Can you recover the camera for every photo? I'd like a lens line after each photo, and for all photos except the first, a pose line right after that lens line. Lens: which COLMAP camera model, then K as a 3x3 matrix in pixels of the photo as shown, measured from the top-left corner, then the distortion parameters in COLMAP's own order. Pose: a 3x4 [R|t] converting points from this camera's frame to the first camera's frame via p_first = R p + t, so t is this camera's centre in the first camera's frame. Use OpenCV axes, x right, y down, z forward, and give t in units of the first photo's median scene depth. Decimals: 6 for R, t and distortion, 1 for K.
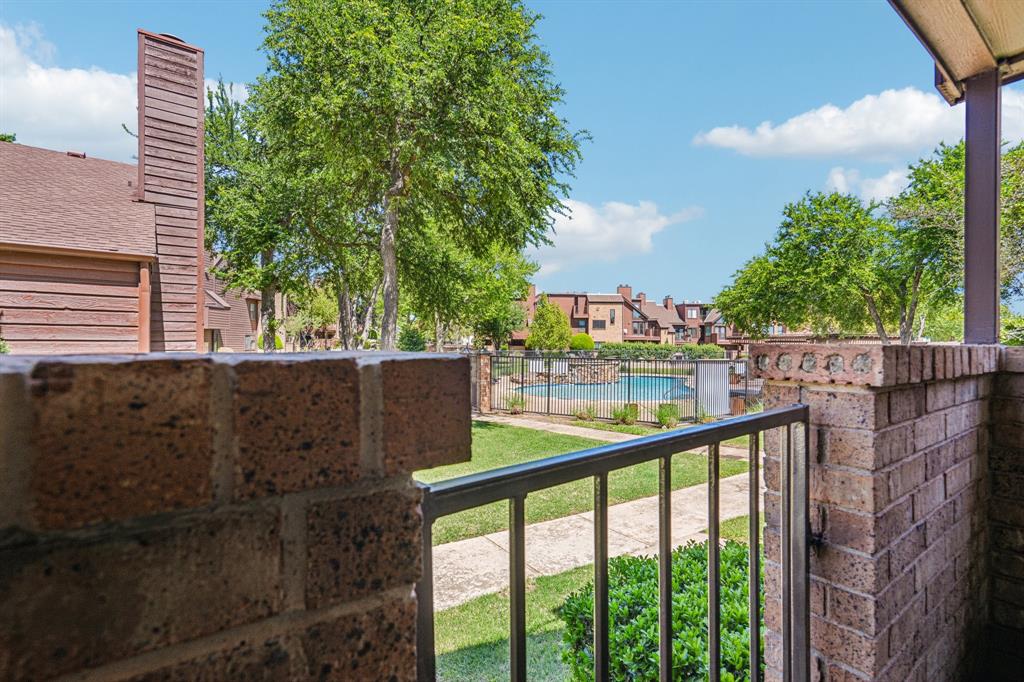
lens RADIAL K [[465.1, 0, 514.1], [0, 465.1, 340.1], [0, 0, 1]] dist [0.001018, 0.000221]
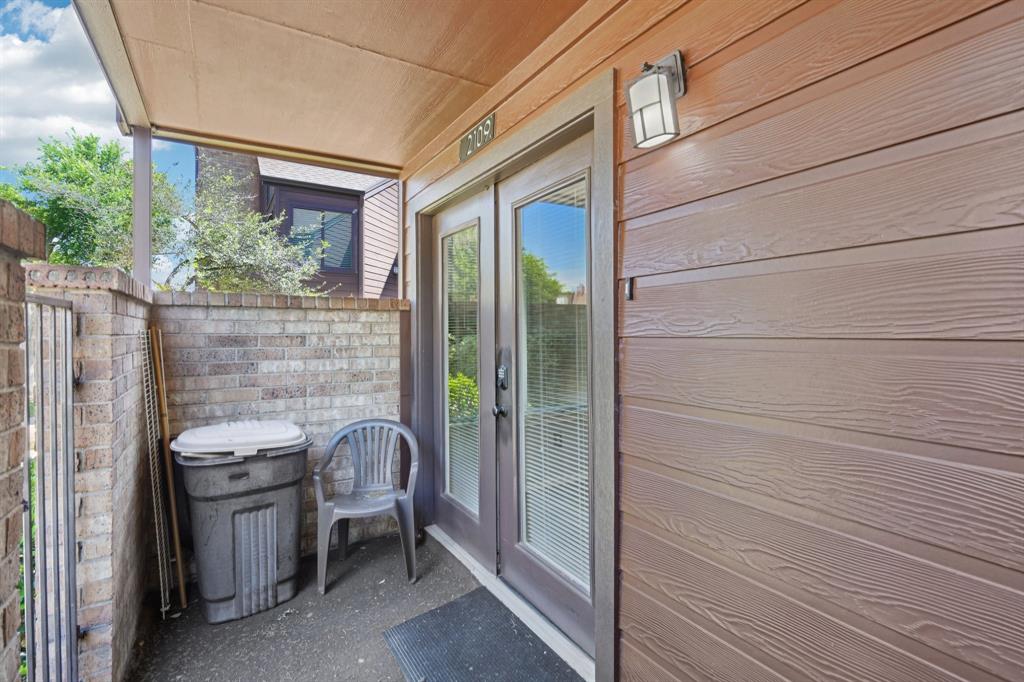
lens RADIAL K [[474.0, 0, 512.0], [0, 474.0, 341.0], [0, 0, 1]] dist [0.001054, -0.000036]
pose [[0.072387, -0.019104, 0.997194, -0.968674], [-0.011006, 0.999740, 0.019951, 0.231145], [-0.997316, -0.012420, 0.072158, -0.717418]]
